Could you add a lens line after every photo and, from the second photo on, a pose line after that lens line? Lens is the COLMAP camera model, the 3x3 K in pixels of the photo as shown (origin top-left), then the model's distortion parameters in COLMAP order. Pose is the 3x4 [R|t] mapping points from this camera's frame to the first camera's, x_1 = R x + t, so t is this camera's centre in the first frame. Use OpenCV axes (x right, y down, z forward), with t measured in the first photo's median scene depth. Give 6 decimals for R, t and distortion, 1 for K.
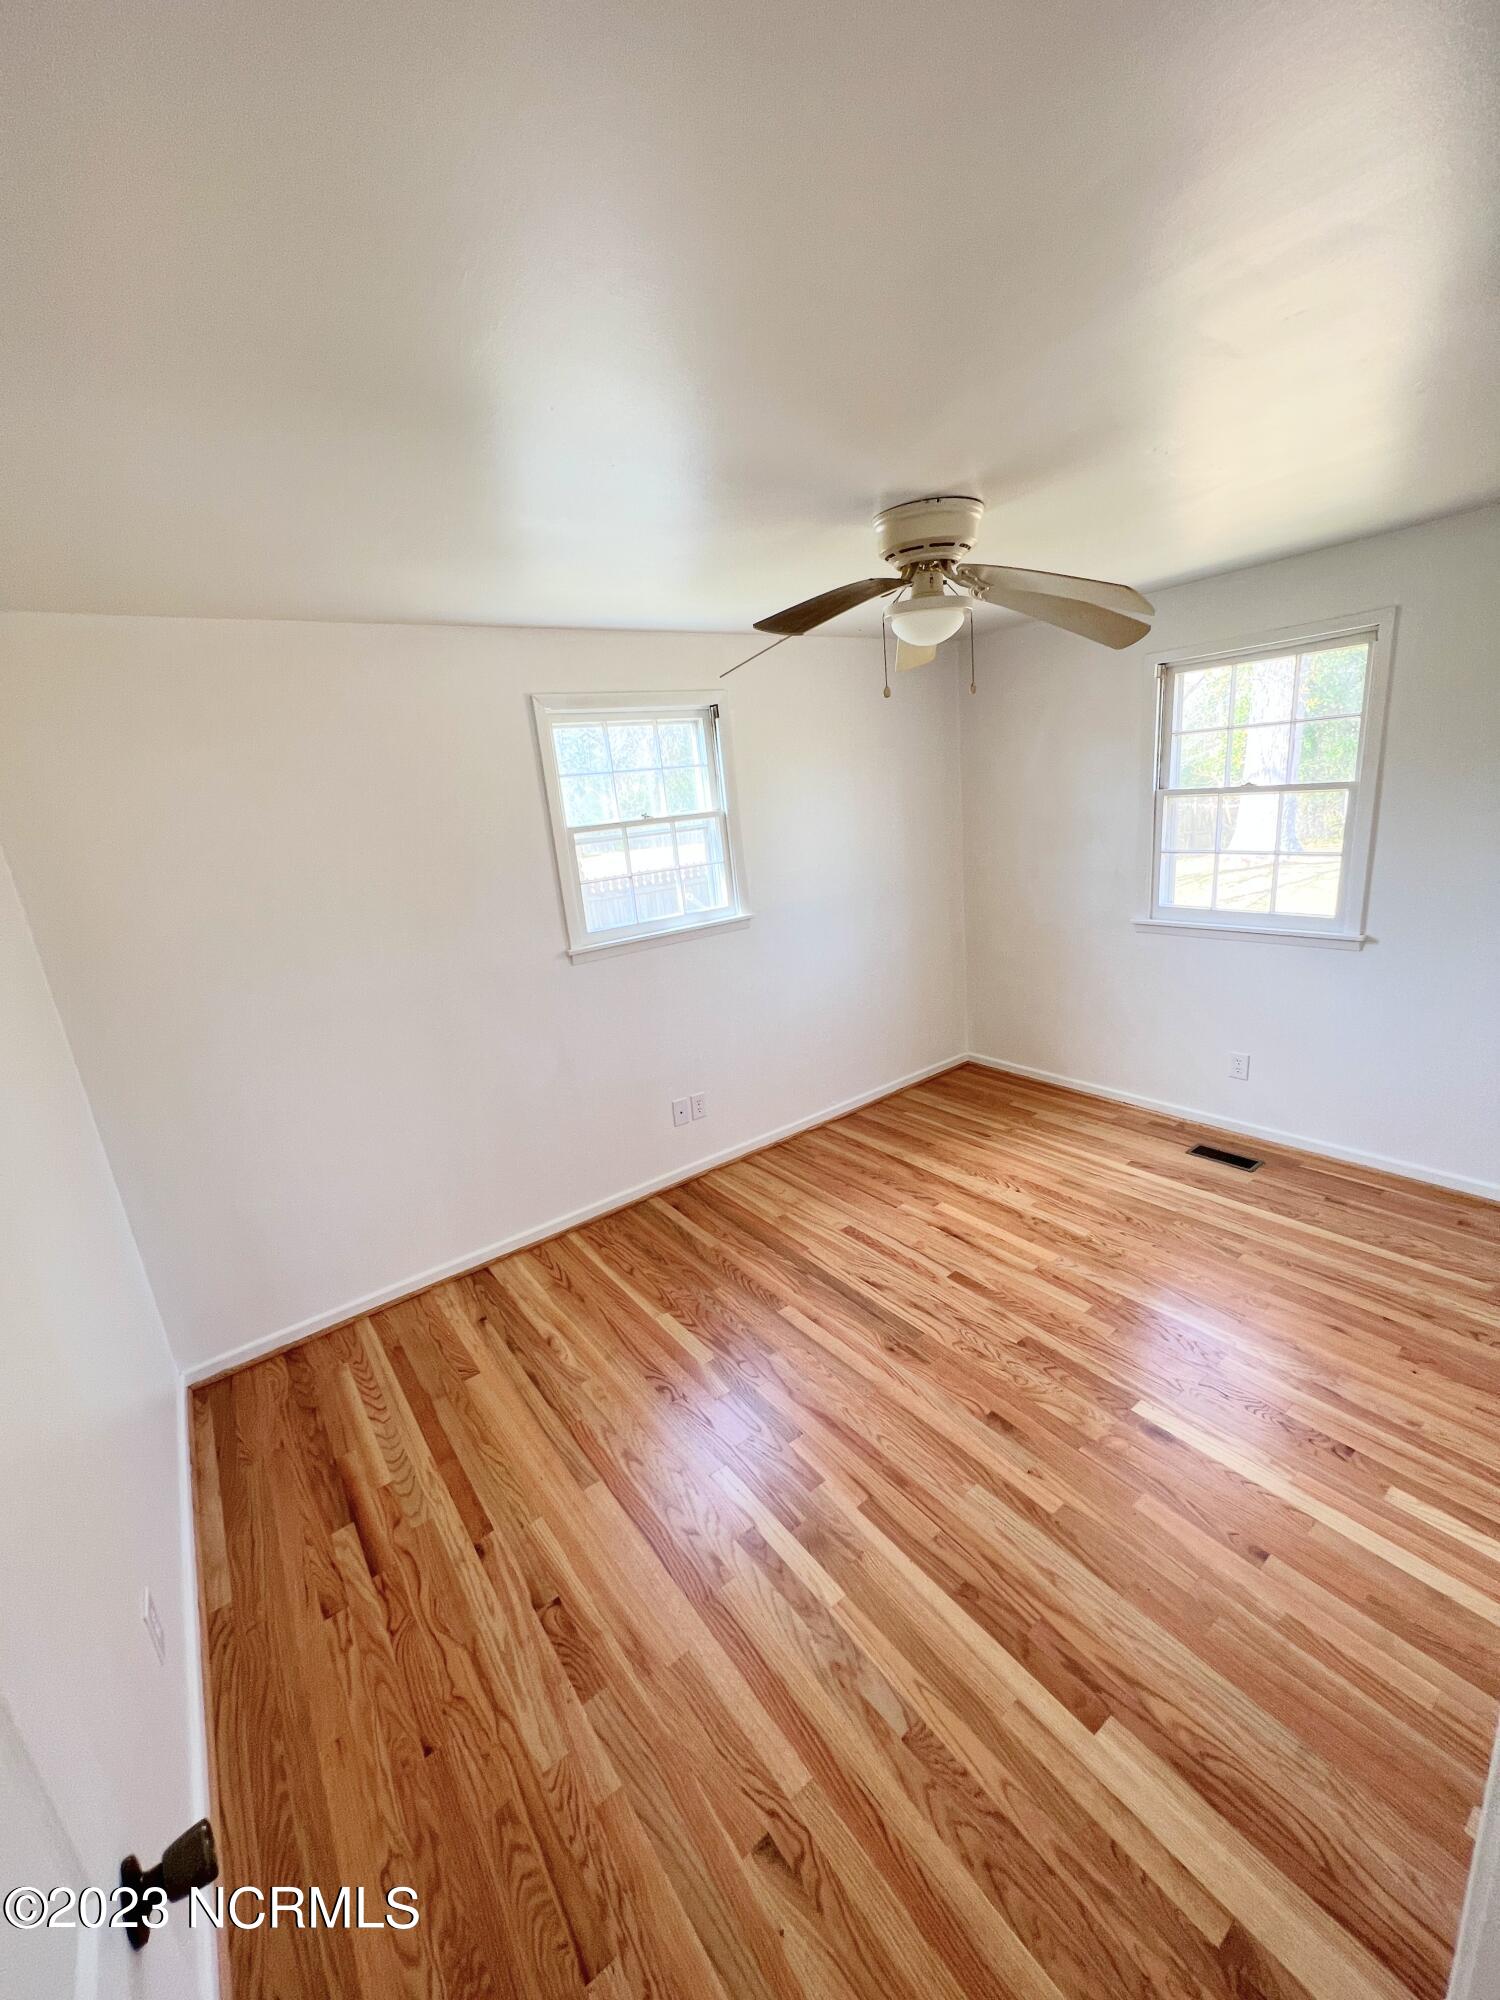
lens RADIAL K [[799.0, 0, 748.8], [0, 799.0, 1005.7], [0, 0, 1]] dist [-0.003393, 0.000692]
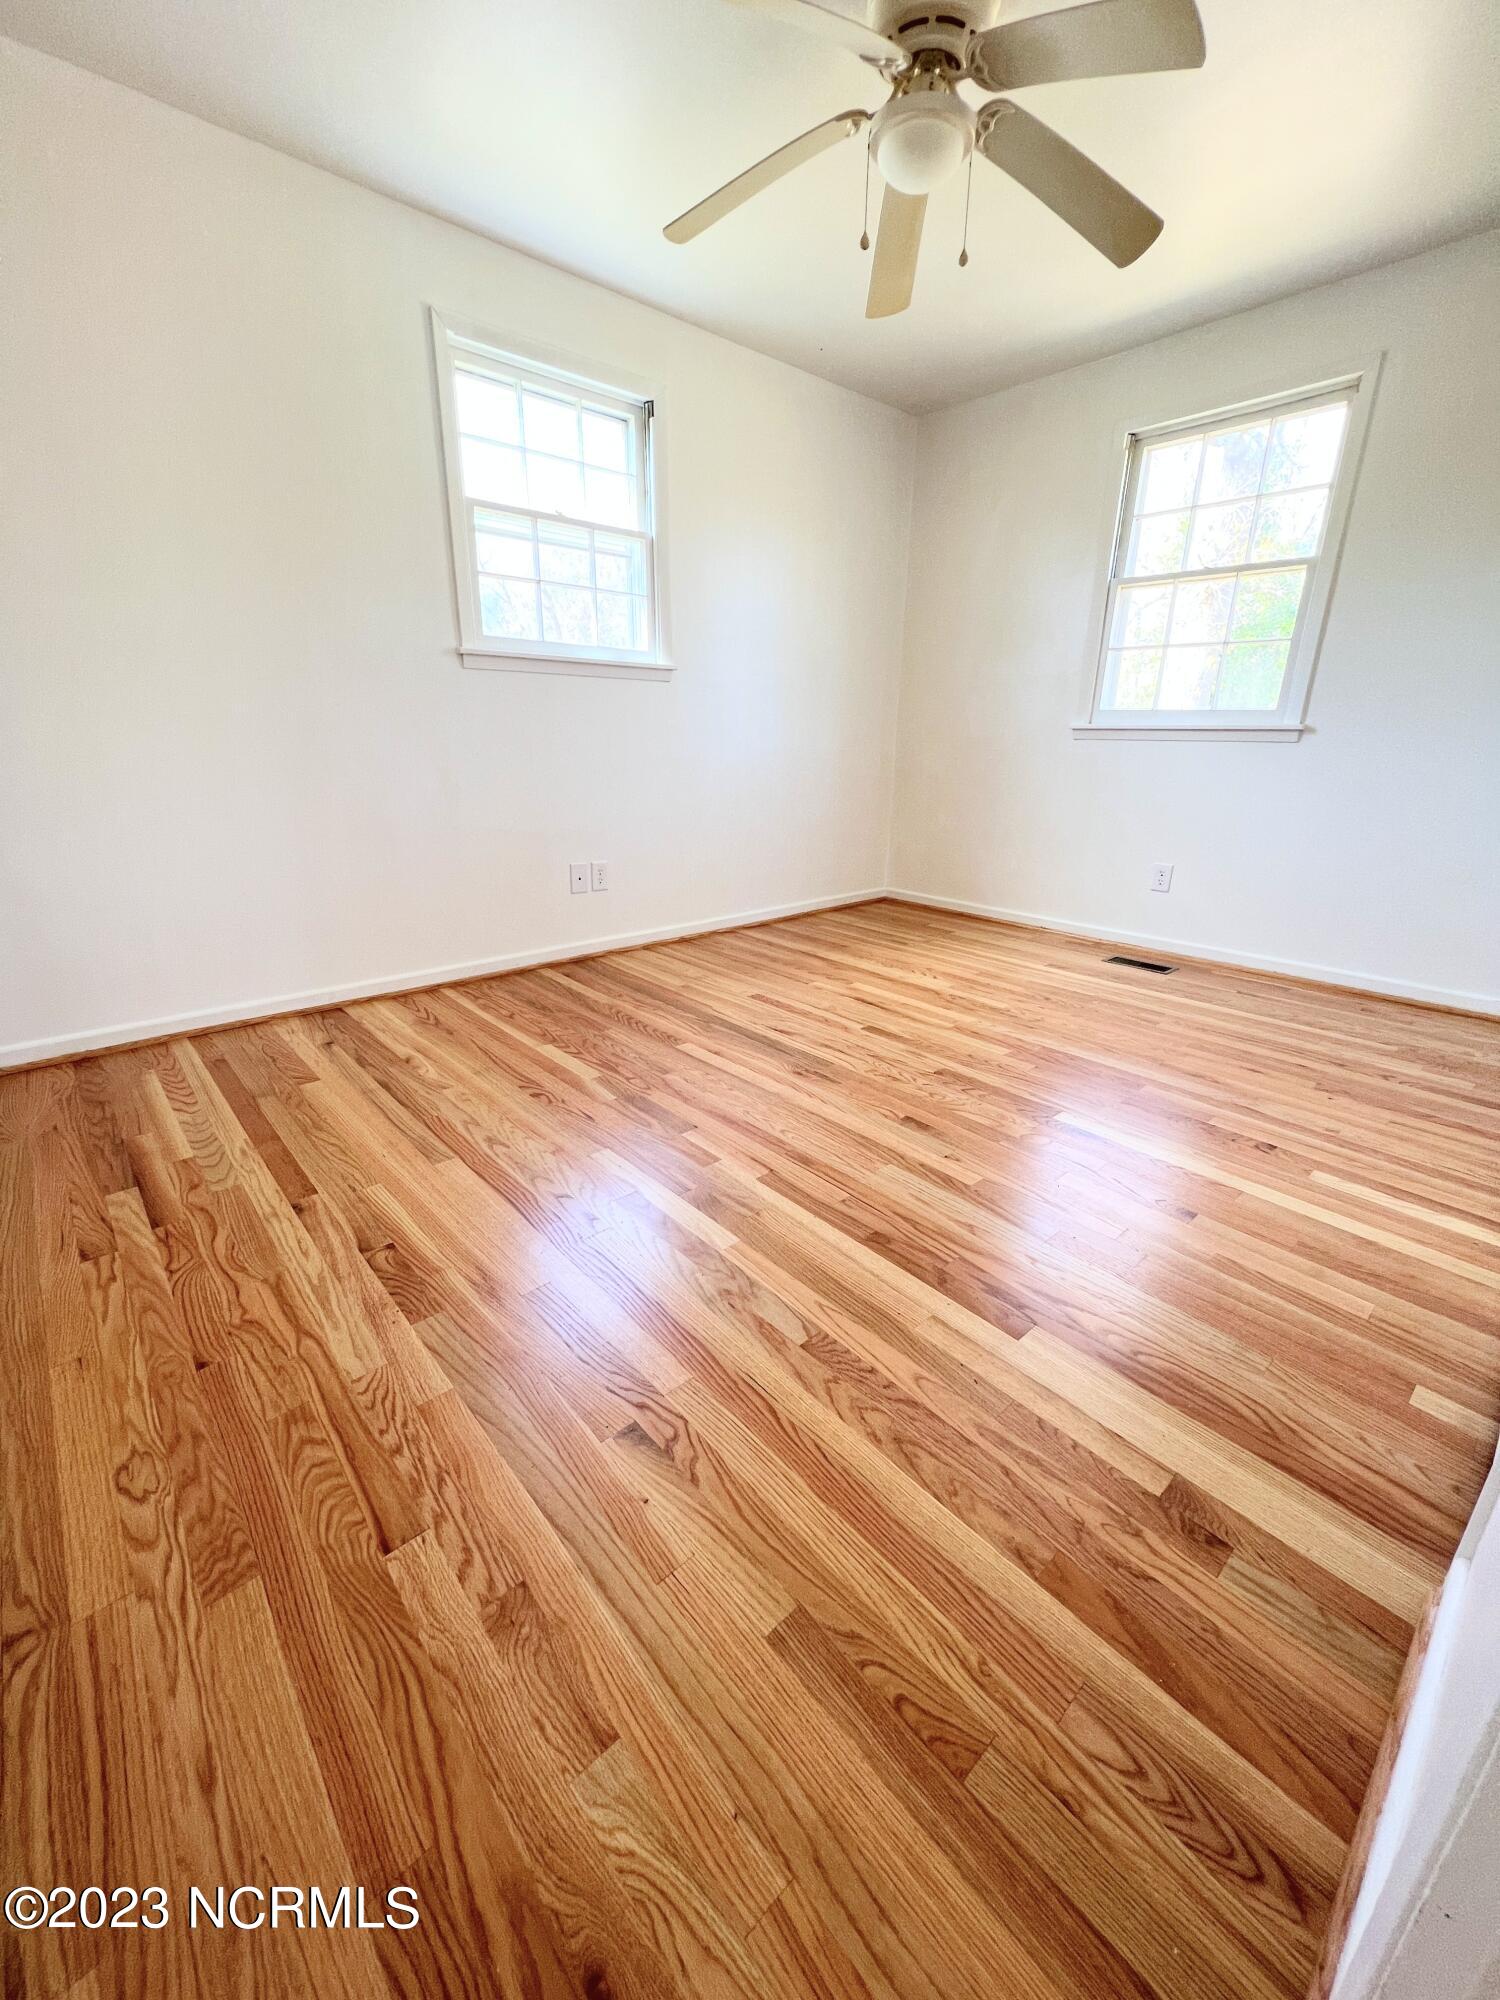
lens RADIAL K [[799.0, 0, 749.7], [0, 799.0, 1006.7], [0, 0, 1]] dist [-0.003393, 0.000692]
pose [[0.989826, 0.070413, 0.123640, 0.006056], [-0.077539, 0.995537, 0.053798, 0.355517], [-0.119300, -0.062838, 0.990868, 0.129011]]
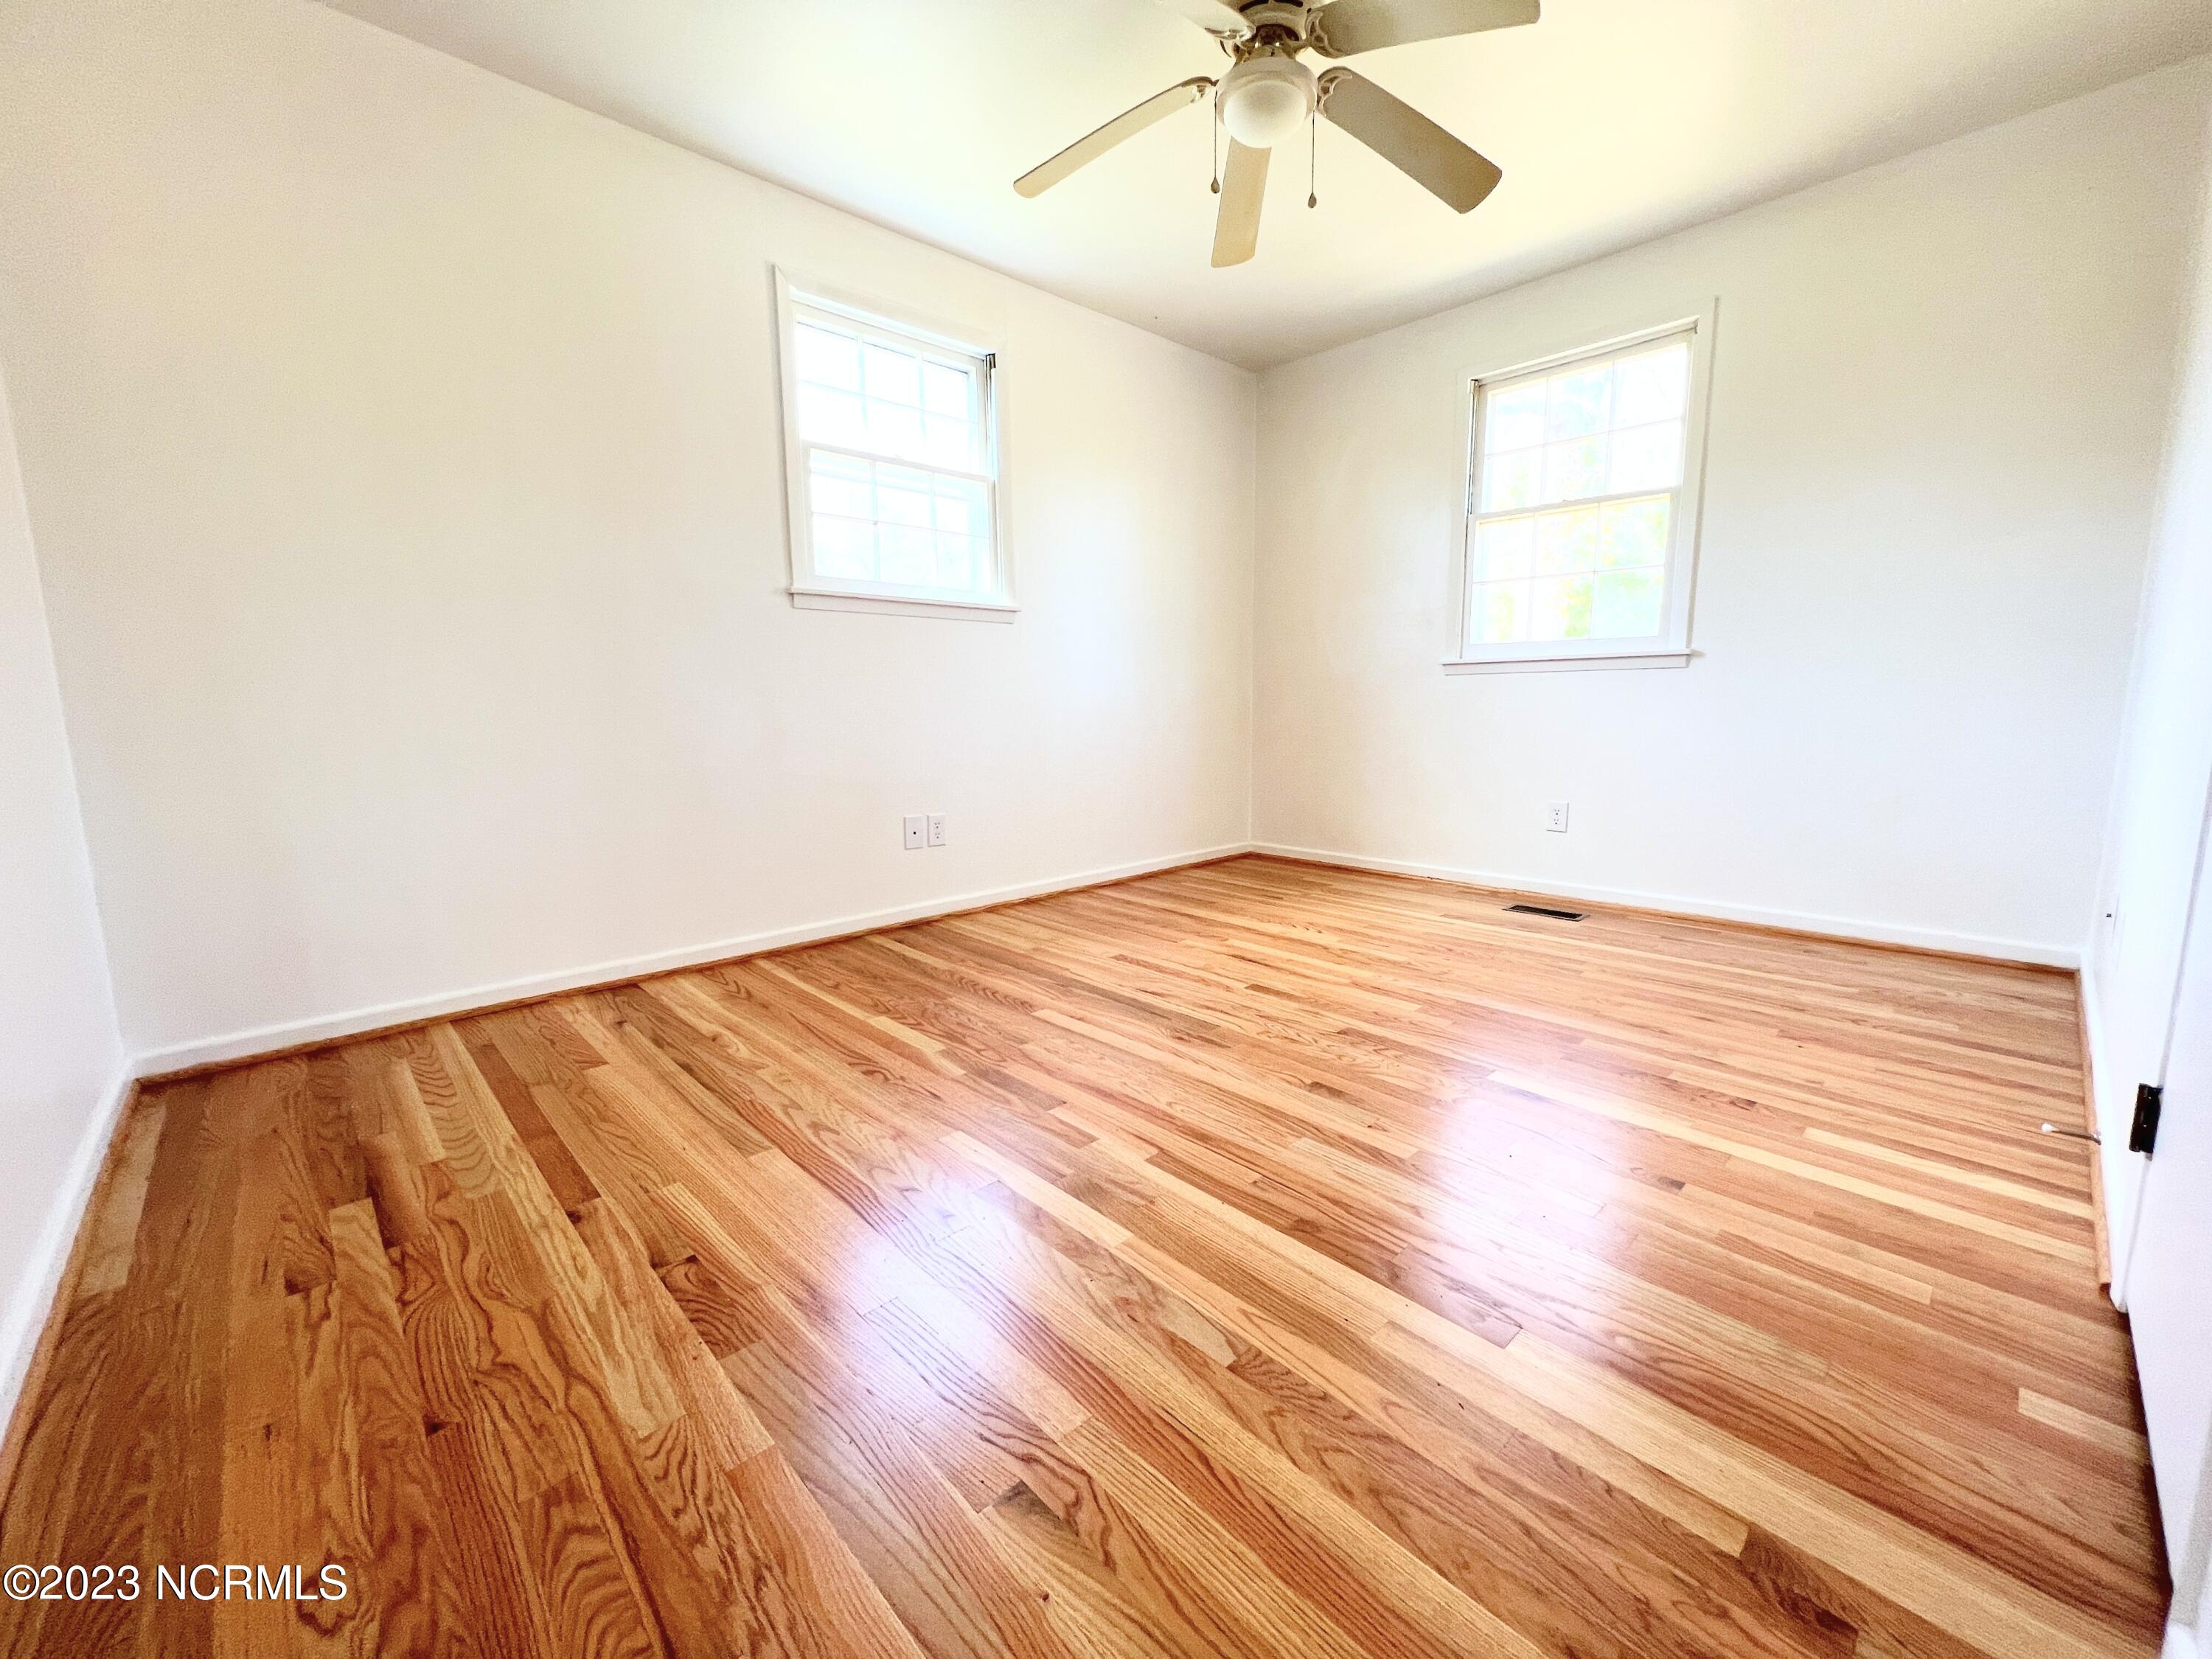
lens RADIAL K [[883.7, 0, 1107.3], [0, 883.7, 834.6], [0, 0, 1]] dist [-0.003393, 0.000692]
pose [[0.988782, 0.065385, 0.134294, -0.020888], [-0.047794, 0.990326, -0.130270, 0.400787], [-0.141513, 0.122390, 0.982341, 0.170913]]
